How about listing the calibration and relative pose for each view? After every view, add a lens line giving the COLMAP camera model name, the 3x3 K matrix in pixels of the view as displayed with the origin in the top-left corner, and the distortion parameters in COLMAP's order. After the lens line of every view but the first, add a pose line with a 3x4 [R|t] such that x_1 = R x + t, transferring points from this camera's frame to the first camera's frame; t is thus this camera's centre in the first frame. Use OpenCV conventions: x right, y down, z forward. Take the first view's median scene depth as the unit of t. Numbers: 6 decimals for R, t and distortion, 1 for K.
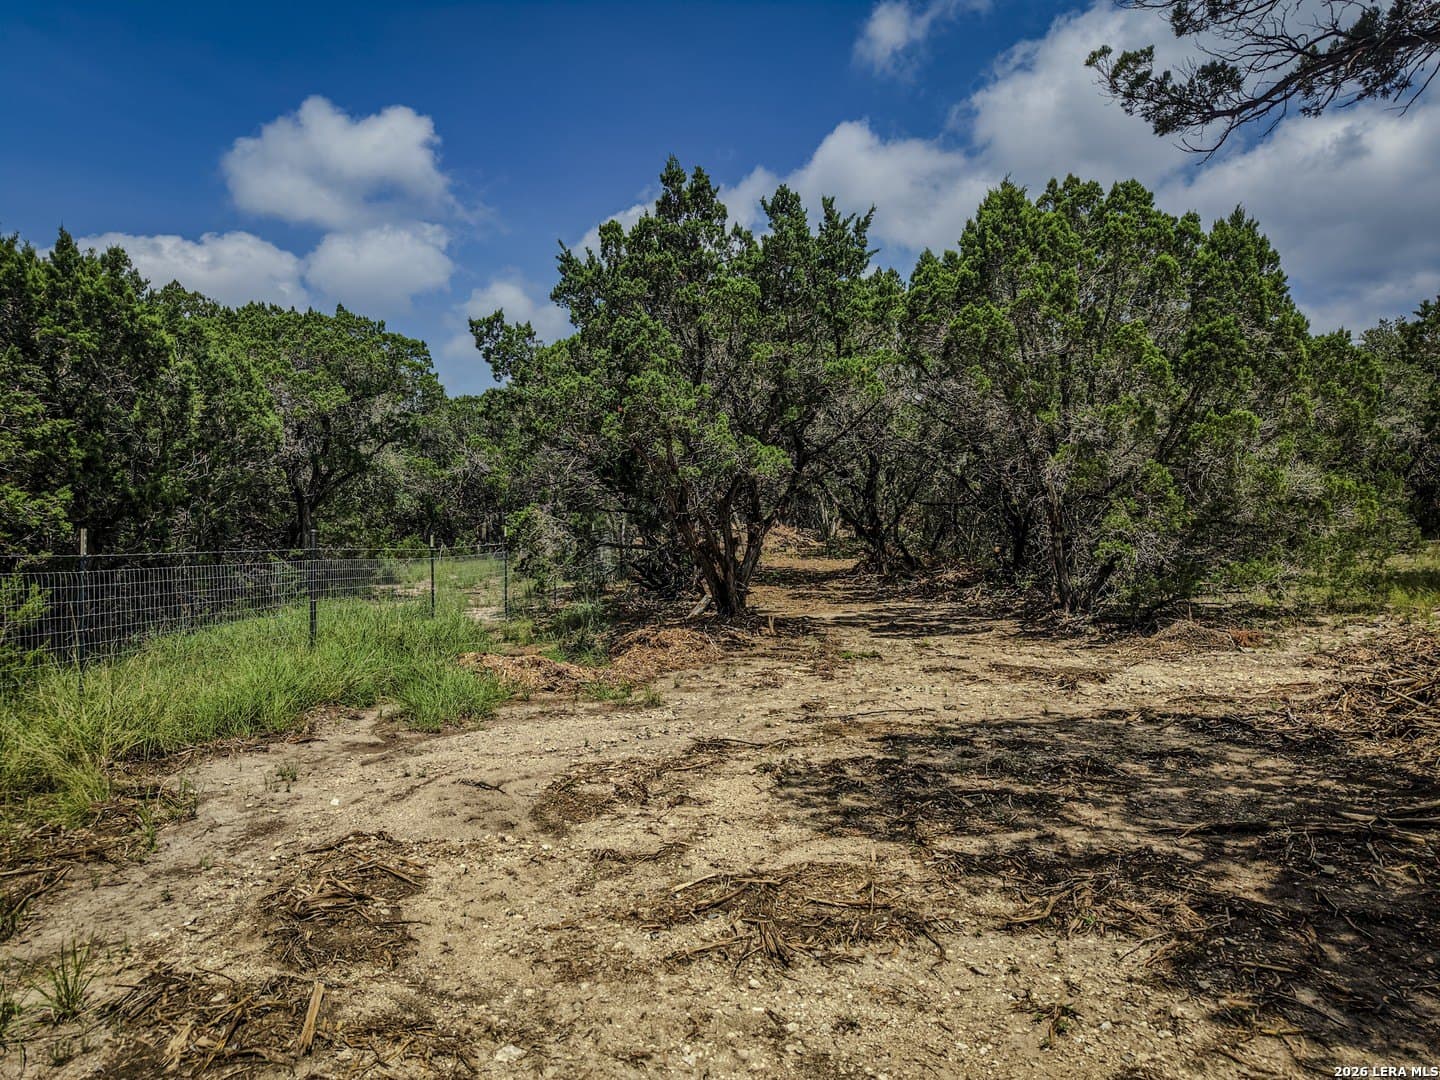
lens RADIAL K [[972.5, 0, 718.3], [0, 972.5, 542.0], [0, 0, 1]] dist [0.043460, -0.031772]
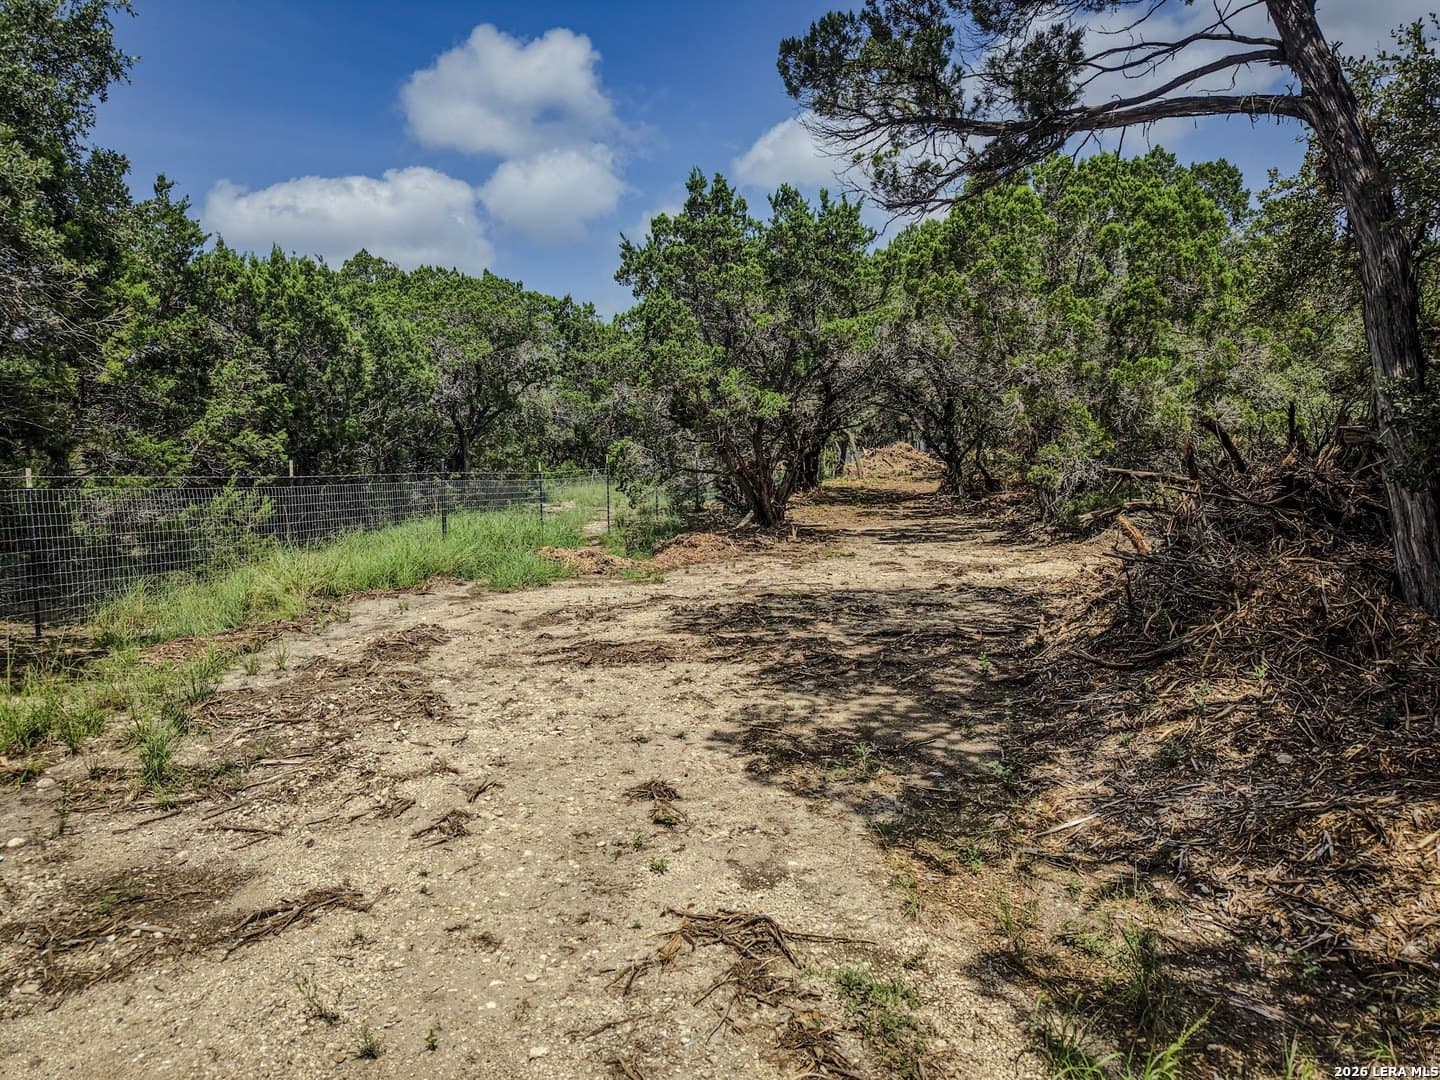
lens RADIAL K [[972.5, 0, 715.2], [0, 972.5, 543.2], [0, 0, 1]] dist [0.043460, -0.031772]
pose [[0.983663, 0.011838, -0.179630, 0.215066], [0.002453, 0.996862, 0.079125, -0.001772], [0.180002, -0.078273, 0.980547, -0.300141]]
